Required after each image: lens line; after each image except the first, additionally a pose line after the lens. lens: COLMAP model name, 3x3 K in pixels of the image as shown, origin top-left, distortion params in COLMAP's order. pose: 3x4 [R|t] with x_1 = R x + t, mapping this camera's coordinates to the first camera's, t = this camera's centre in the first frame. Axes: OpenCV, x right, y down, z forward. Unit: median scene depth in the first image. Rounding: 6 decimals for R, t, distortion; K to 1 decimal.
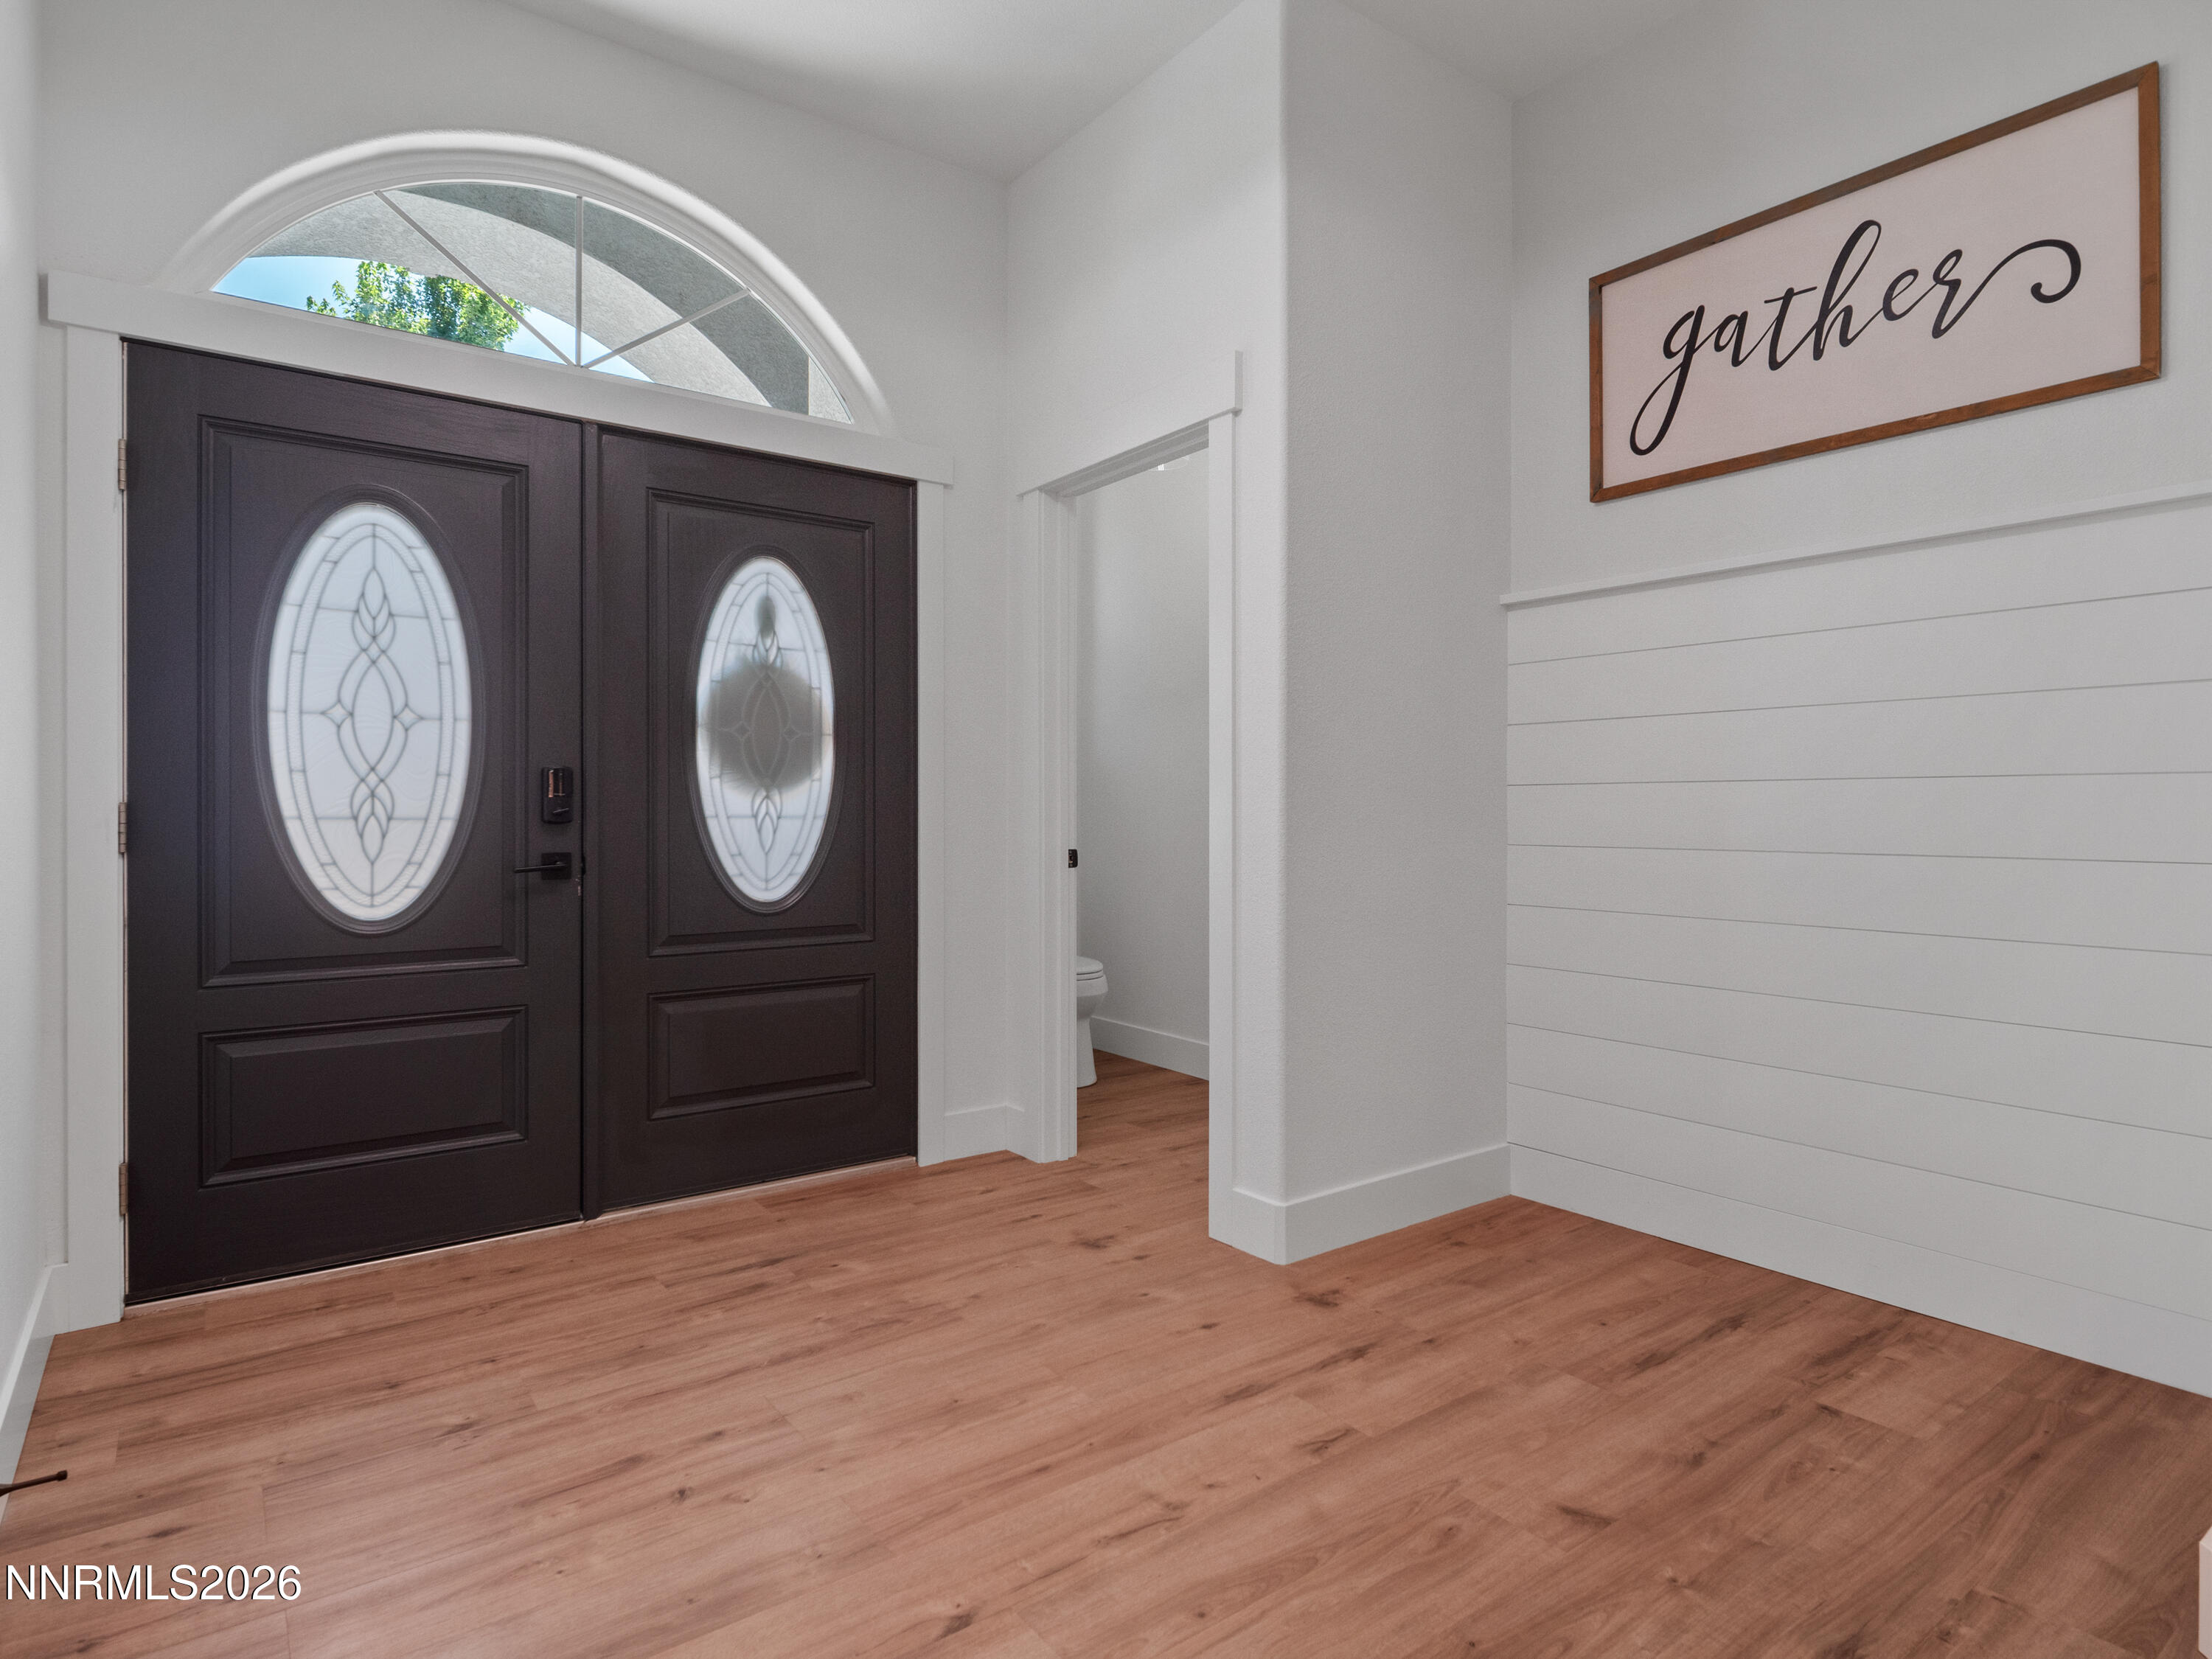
lens RADIAL K [[1202.9, 0, 1111.2], [0, 1202.9, 824.8], [0, 0, 1]] dist [0.001567, -0.004557]
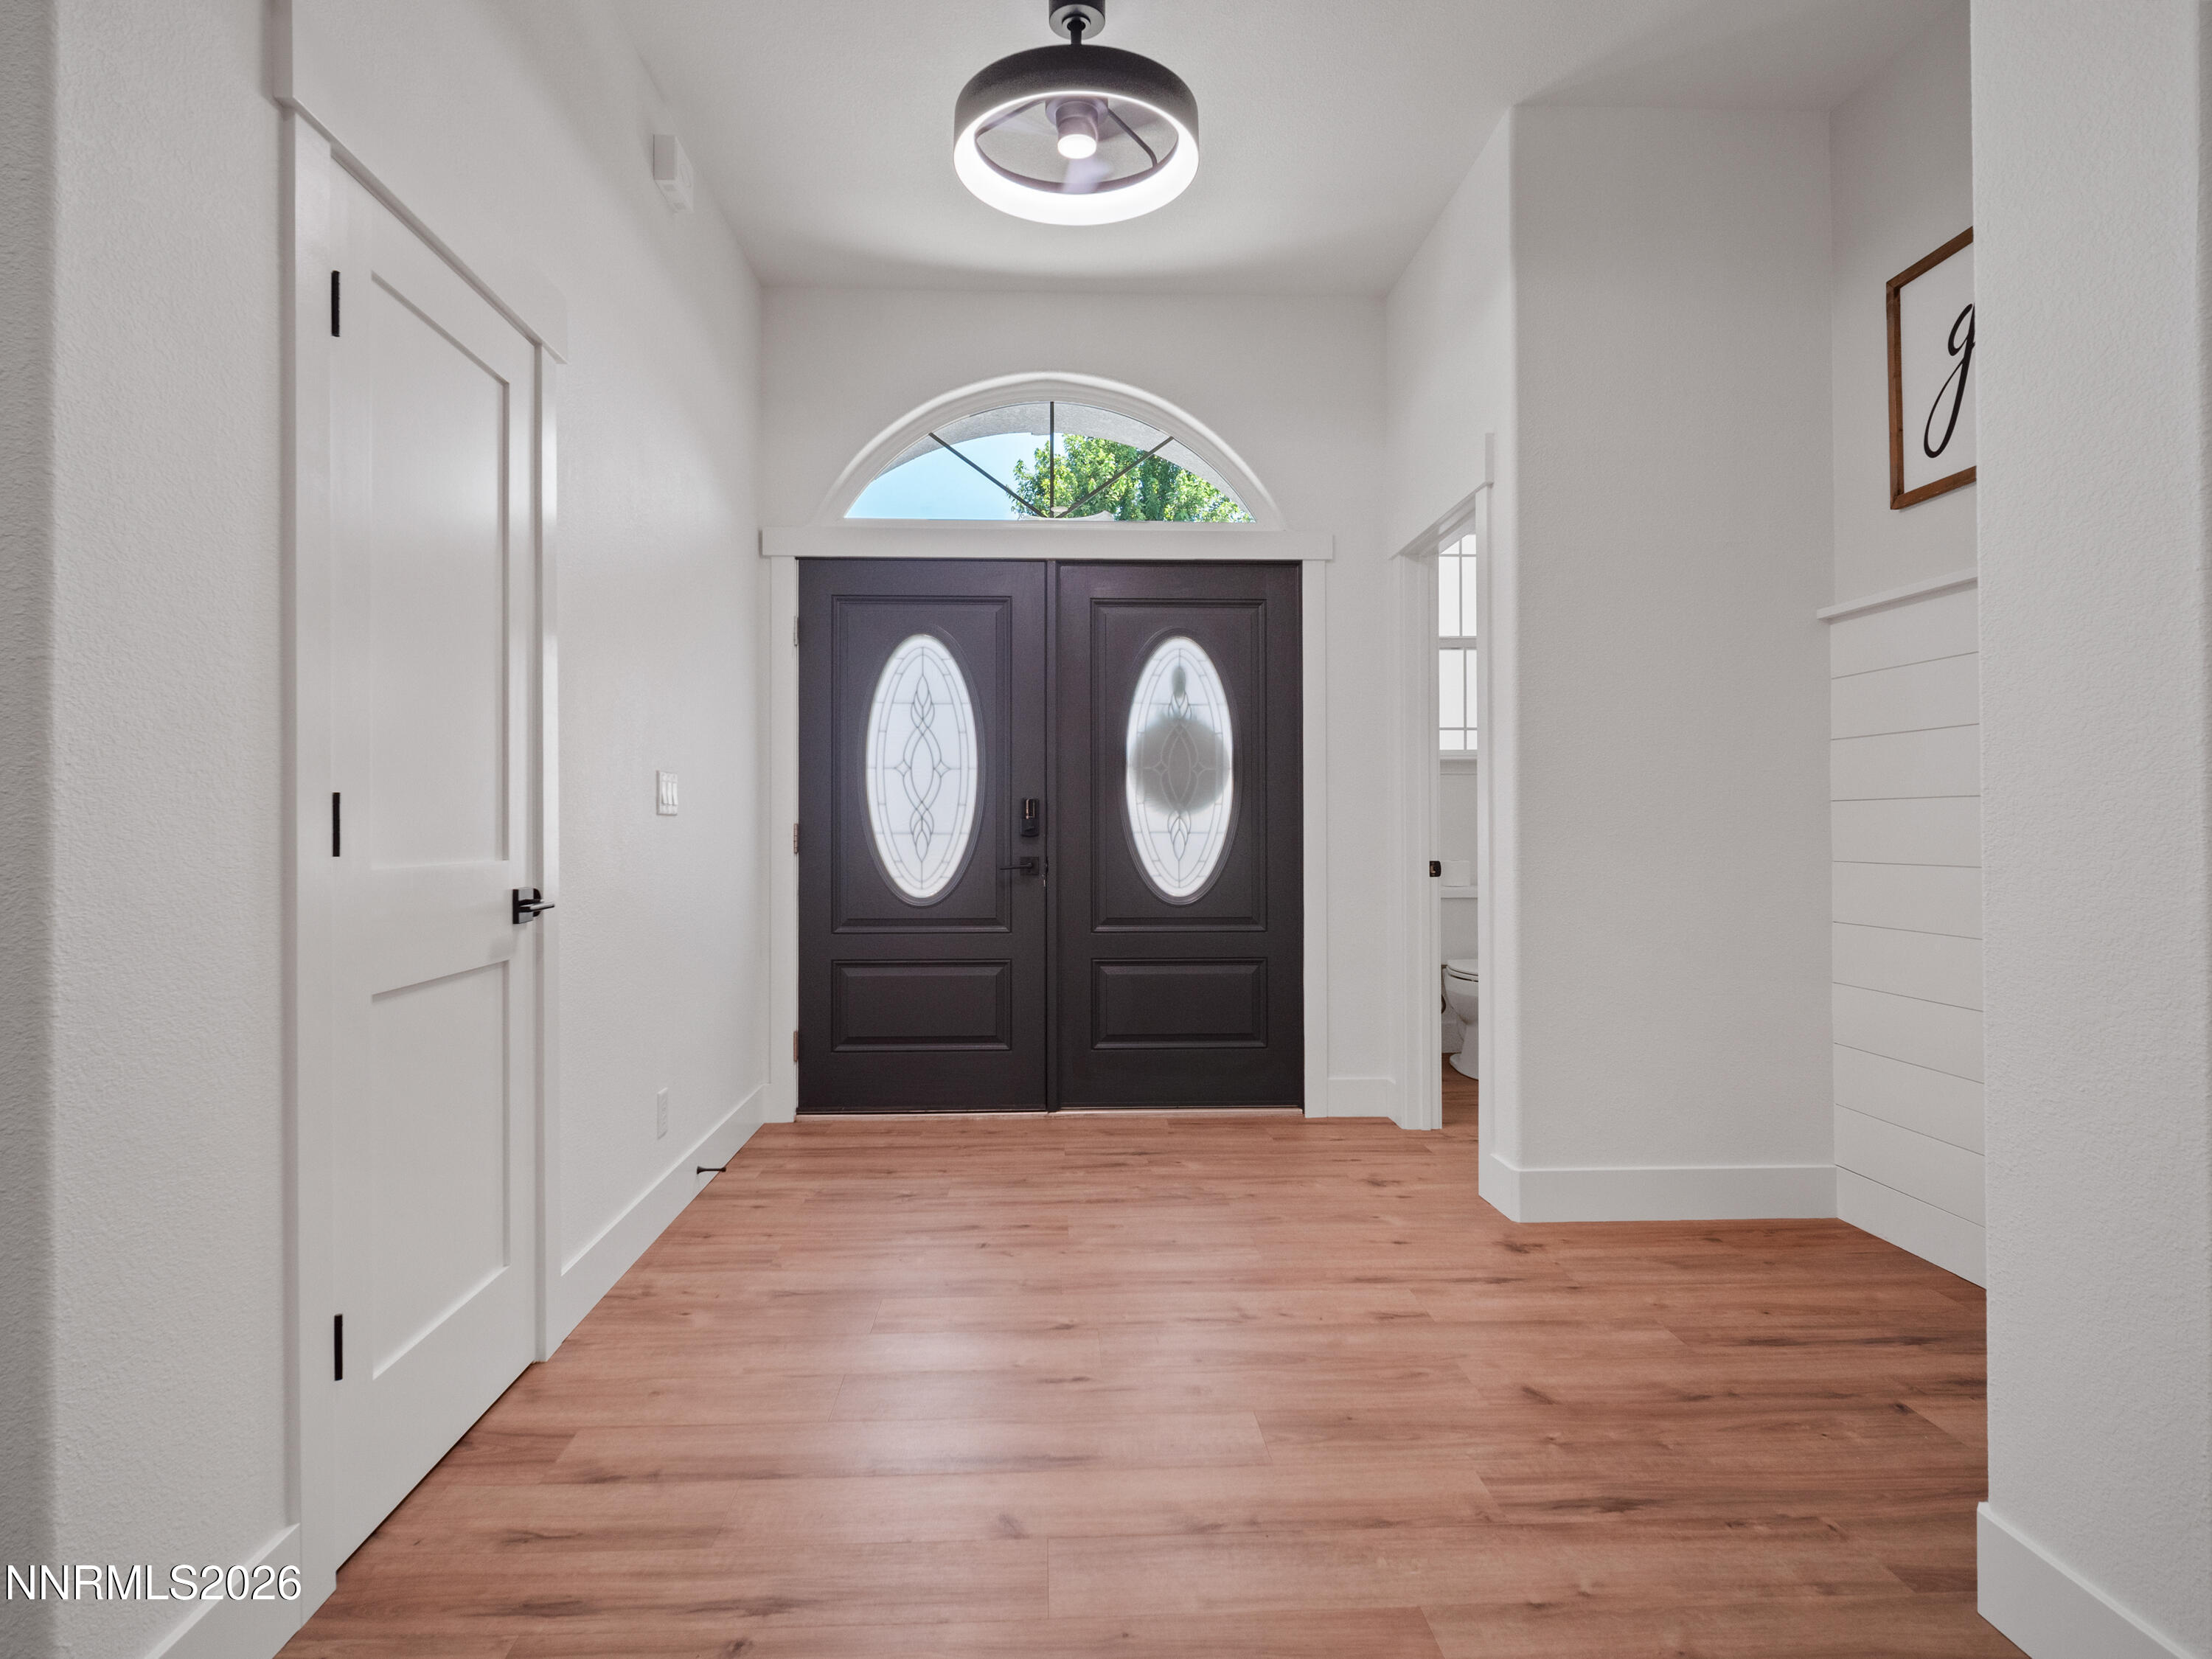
lens RADIAL K [[1202.9, 0, 1093.8], [0, 1202.9, 835.5], [0, 0, 1]] dist [0.001567, -0.004557]
pose [[0.830272, 0.002041, -0.557354, 0.446150], [-0.004865, 0.999982, -0.003586, 0.002290], [0.557337, 0.005689, 0.830267, -0.183050]]
